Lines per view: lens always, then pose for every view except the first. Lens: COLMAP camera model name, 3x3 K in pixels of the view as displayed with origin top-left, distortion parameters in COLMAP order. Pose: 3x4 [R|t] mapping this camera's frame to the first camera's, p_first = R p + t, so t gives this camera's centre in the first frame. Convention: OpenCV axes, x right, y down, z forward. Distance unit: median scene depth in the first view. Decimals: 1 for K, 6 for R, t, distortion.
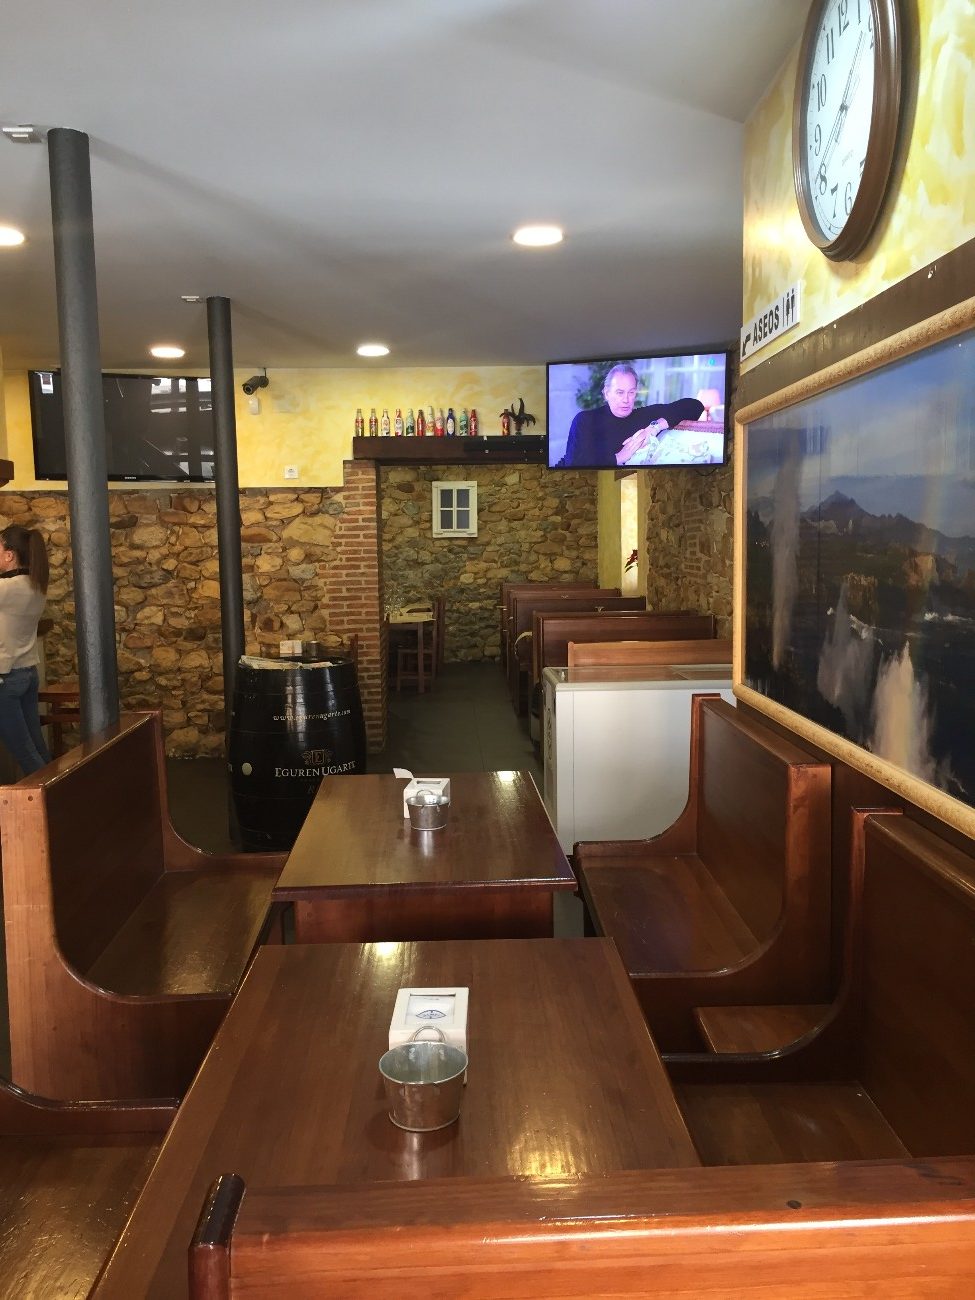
lens RADIAL K [[1107.6, 0, 485.6], [0, 1107.6, 650.3], [0, 0, 1]] dist [0.059596, -0.022784]
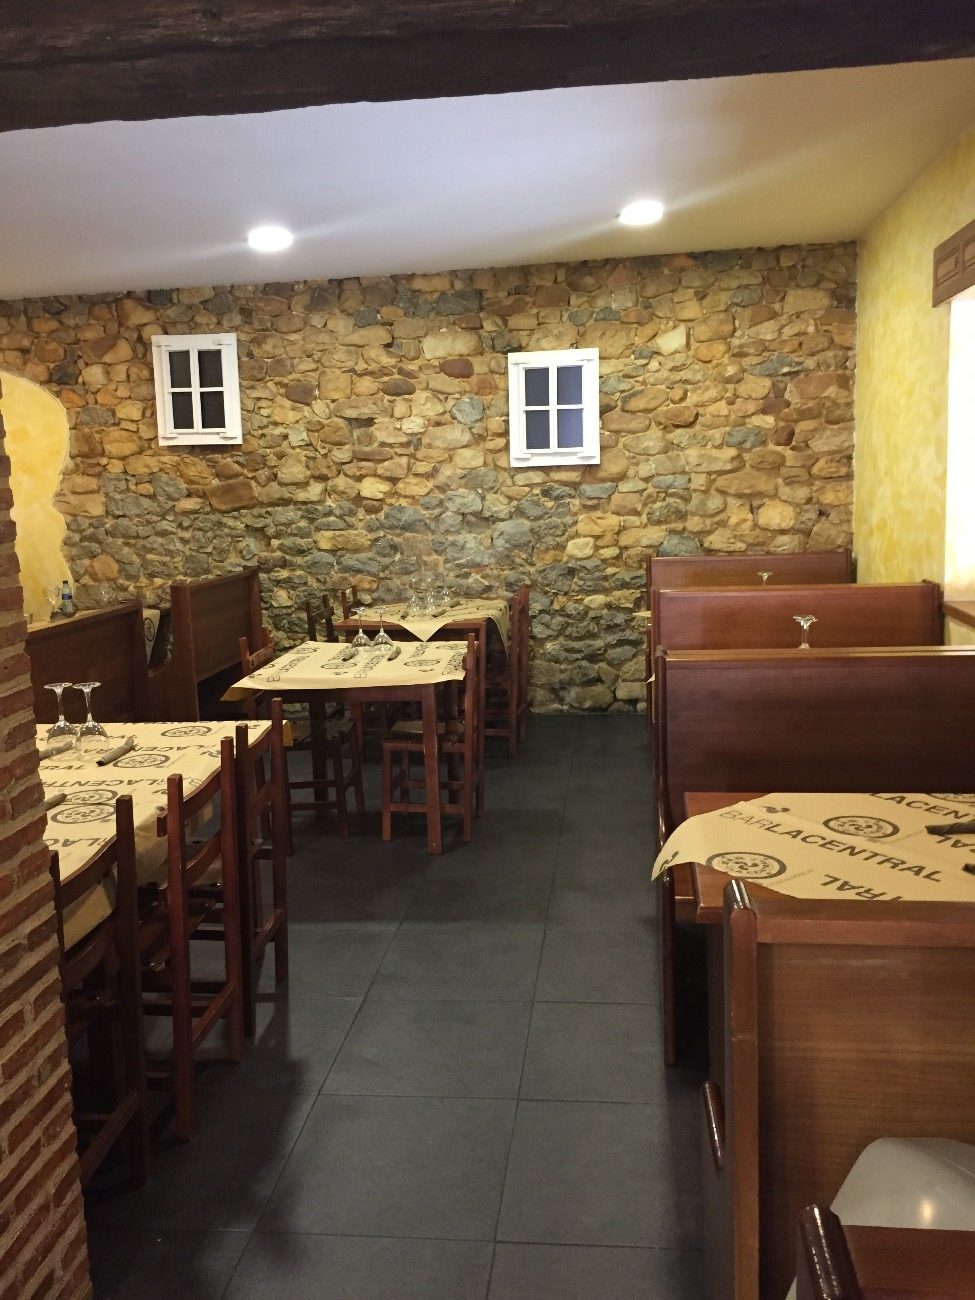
lens RADIAL K [[1107.6, 0, 495.5], [0, 1107.6, 647.3], [0, 0, 1]] dist [0.059596, -0.022784]
pose [[0.988390, 0.000520, -0.151939, 0.021783], [0.007738, 0.998524, 0.053754, -0.047192], [0.151742, -0.054306, 0.986927, 0.497310]]
